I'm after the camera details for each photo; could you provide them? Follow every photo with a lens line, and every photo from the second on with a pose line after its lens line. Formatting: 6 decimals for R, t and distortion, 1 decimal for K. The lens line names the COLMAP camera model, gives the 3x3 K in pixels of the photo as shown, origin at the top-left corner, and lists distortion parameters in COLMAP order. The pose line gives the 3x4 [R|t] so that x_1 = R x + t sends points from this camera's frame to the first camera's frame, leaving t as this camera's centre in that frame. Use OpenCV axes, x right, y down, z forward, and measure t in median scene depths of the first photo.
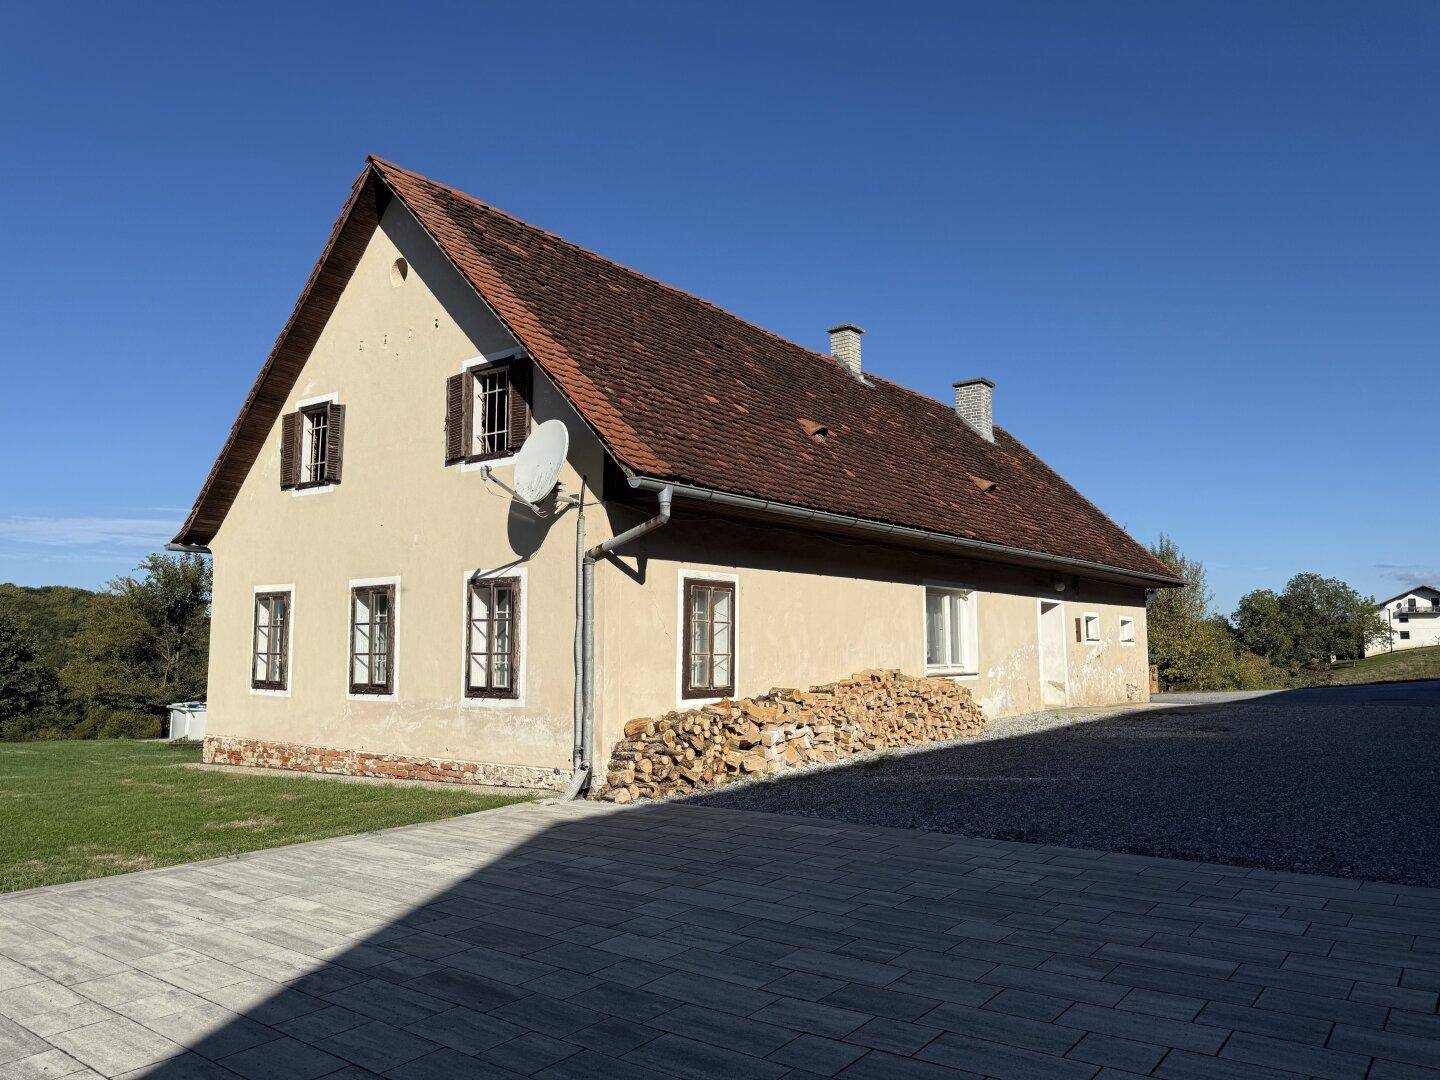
lens RADIAL K [[1011.9, 0, 729.9], [0, 1011.9, 533.8], [0, 0, 1]] dist [0.023339, -0.030190]
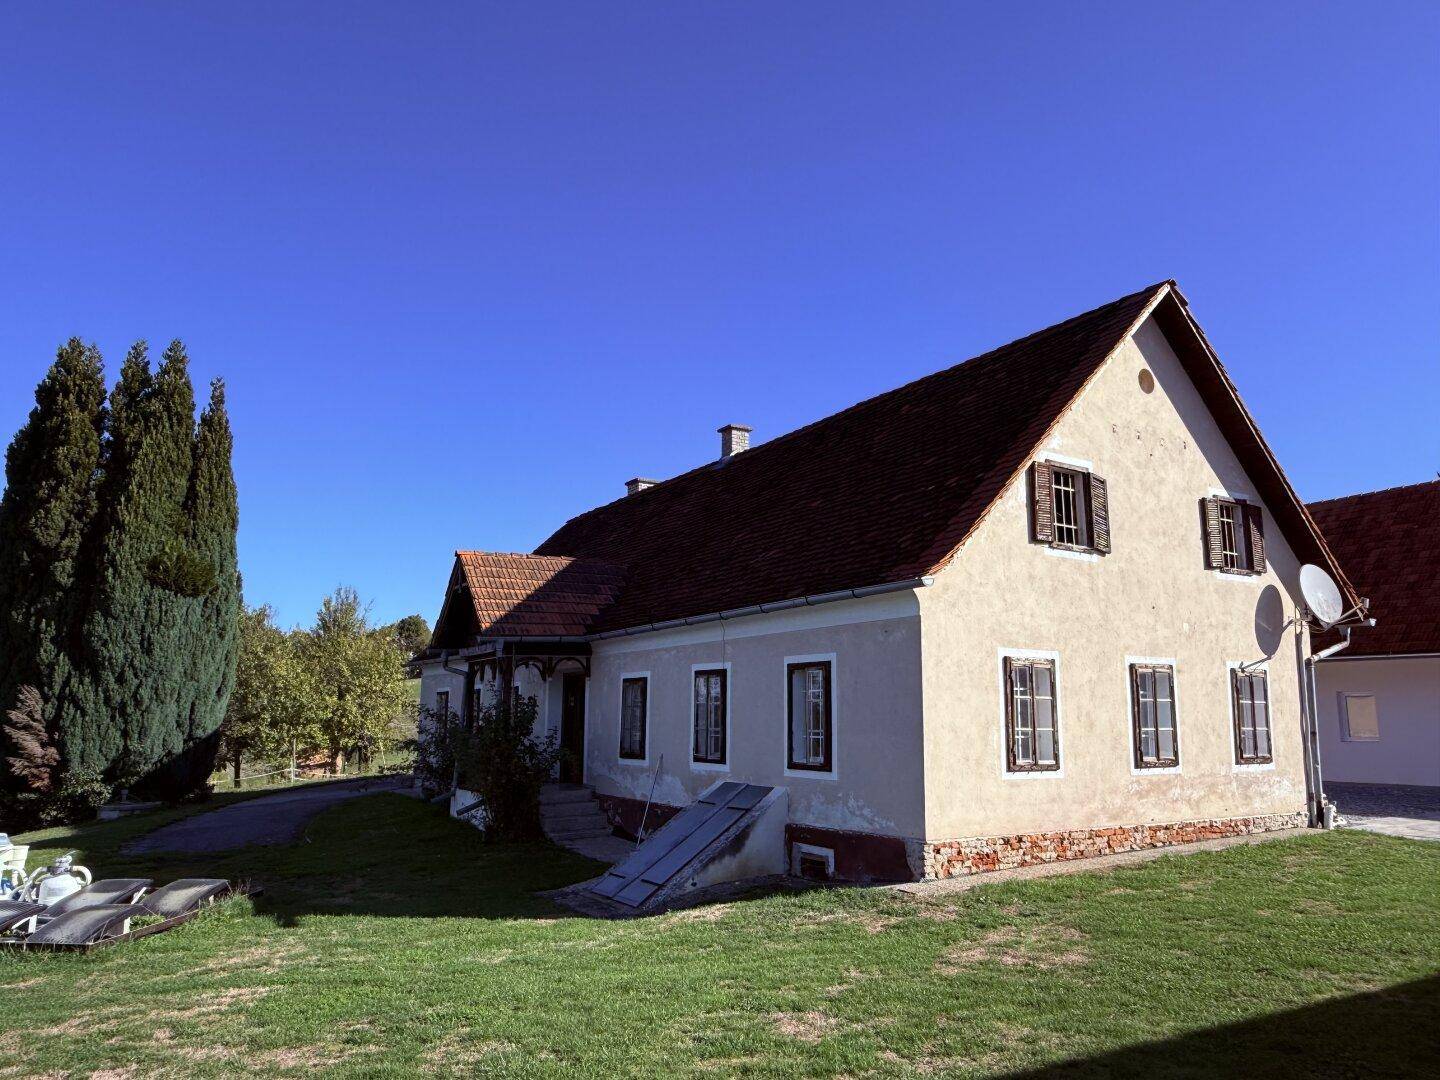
lens RADIAL K [[1011.9, 0, 715.9], [0, 1011.9, 550.9], [0, 0, 1]] dist [0.023339, -0.030190]
pose [[0.366016, 0.160892, 0.916595, -1.587880], [-0.103787, 0.985854, -0.131605, 0.127765], [-0.924803, -0.046961, 0.377536, 1.082558]]
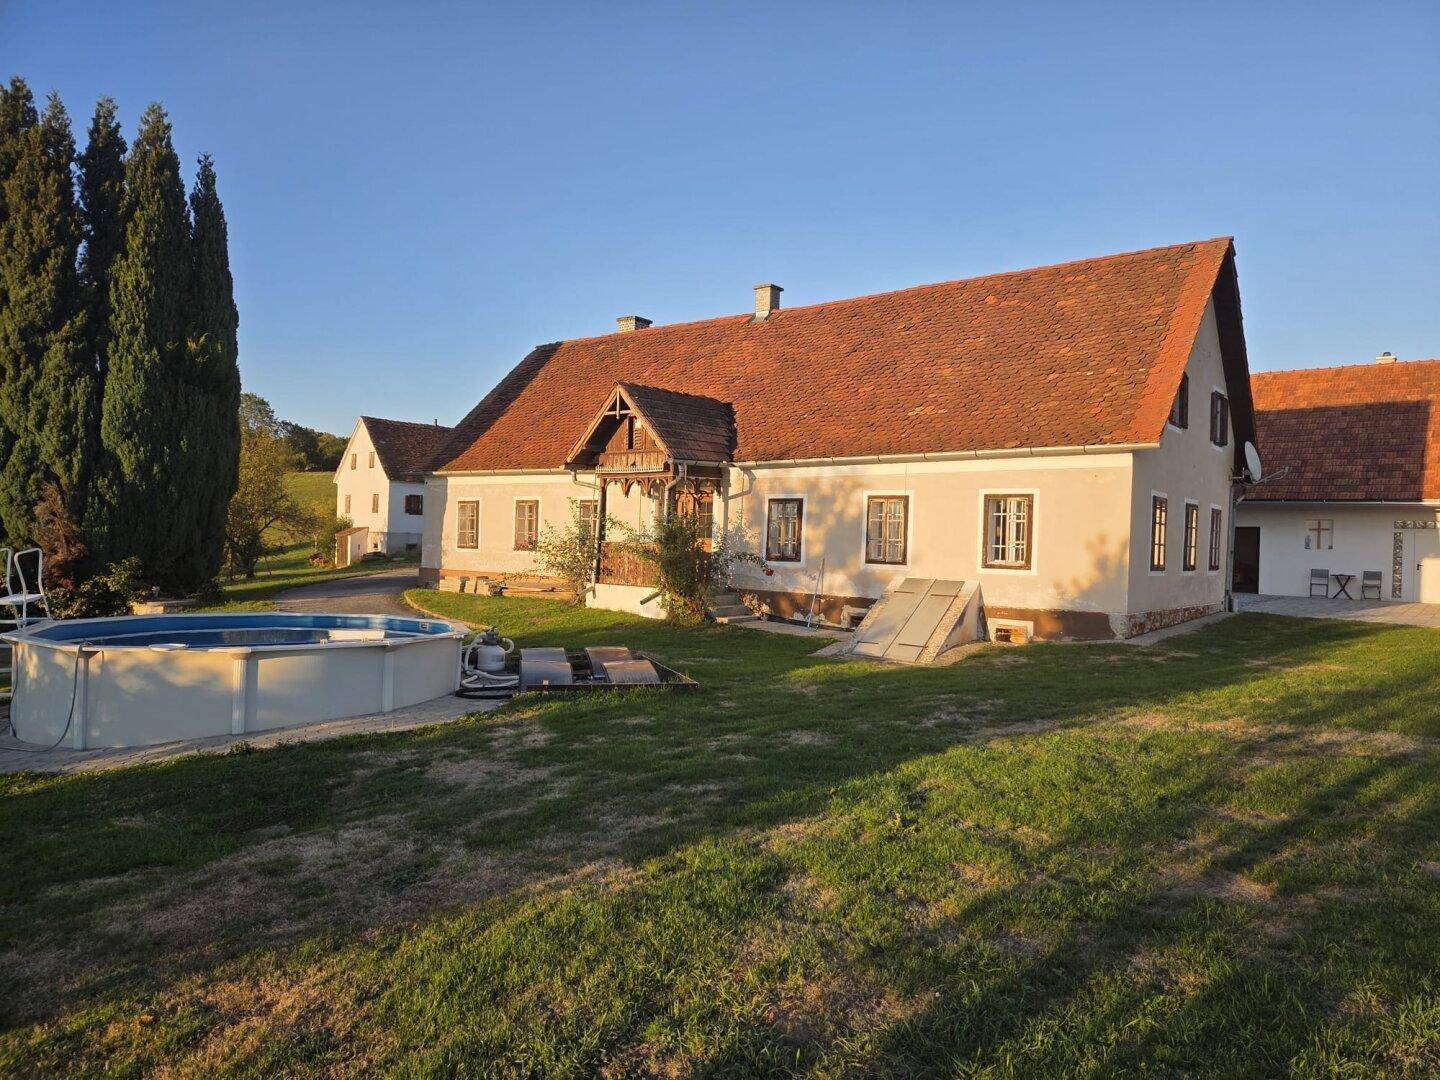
lens RADIAL K [[1011.9, 0, 728.5], [0, 1011.9, 546.2], [0, 0, 1]] dist [0.023339, -0.030190]
pose [[0.011885, 0.007711, 0.999900, -2.062830], [-0.133705, 0.991003, -0.006053, 0.235335], [-0.990950, -0.133620, 0.012809, 1.780238]]
